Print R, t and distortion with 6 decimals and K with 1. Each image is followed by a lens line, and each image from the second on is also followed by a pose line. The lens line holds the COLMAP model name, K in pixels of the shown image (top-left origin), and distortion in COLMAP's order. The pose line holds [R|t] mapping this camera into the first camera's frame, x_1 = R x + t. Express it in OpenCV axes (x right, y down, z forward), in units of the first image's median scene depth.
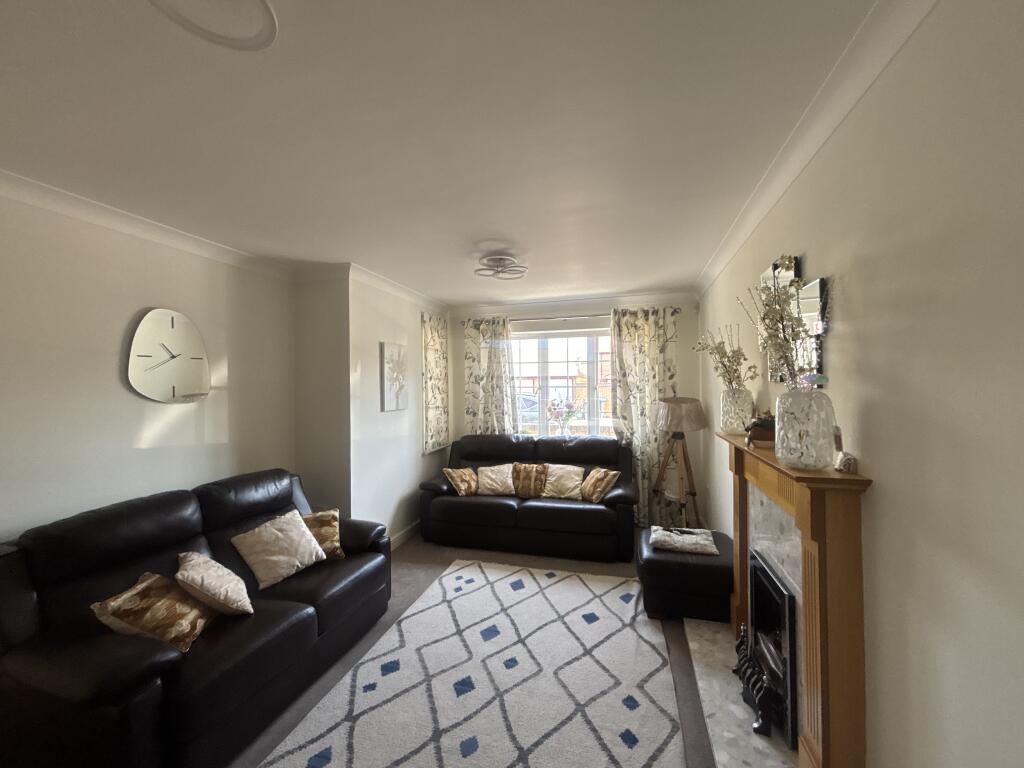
lens RADIAL K [[410.9, 0, 513.3], [0, 410.9, 385.2], [0, 0, 1]] dist [-0.004269, -0.000020]
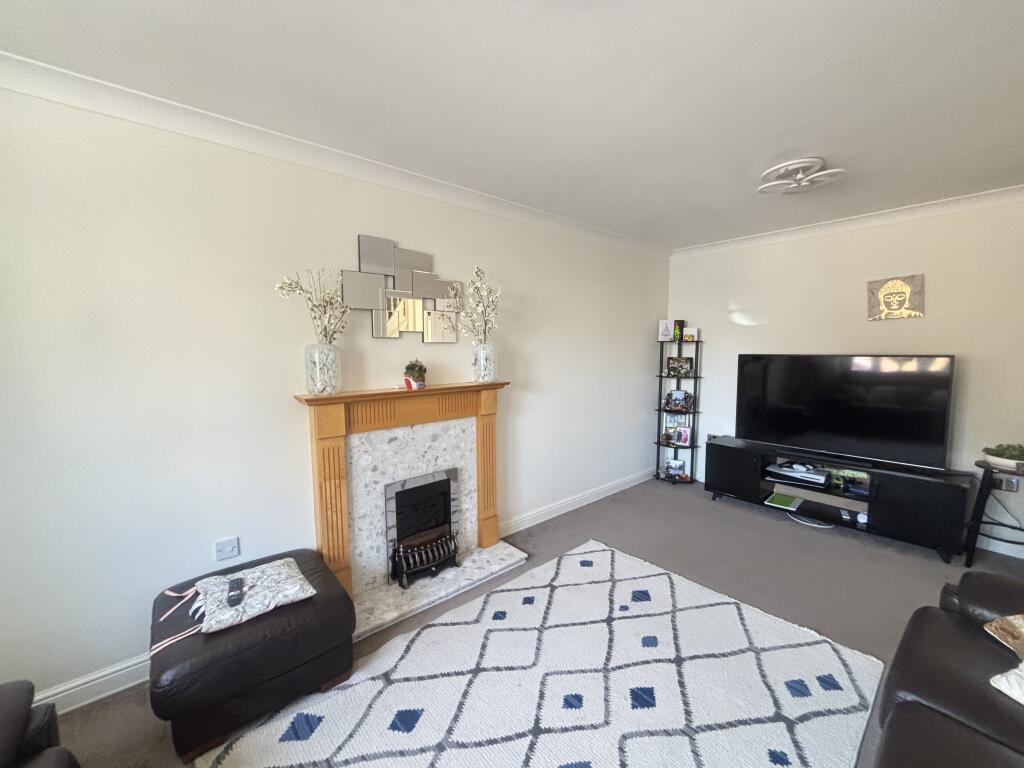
lens RADIAL K [[410.9, 0, 513.1], [0, 410.9, 384.0], [0, 0, 1]] dist [-0.004269, -0.000020]
pose [[-0.836828, -0.028241, 0.546737, -0.329523], [0.017422, 0.996789, 0.078153, 0.038260], [-0.547189, 0.074925, -0.833649, 1.756729]]
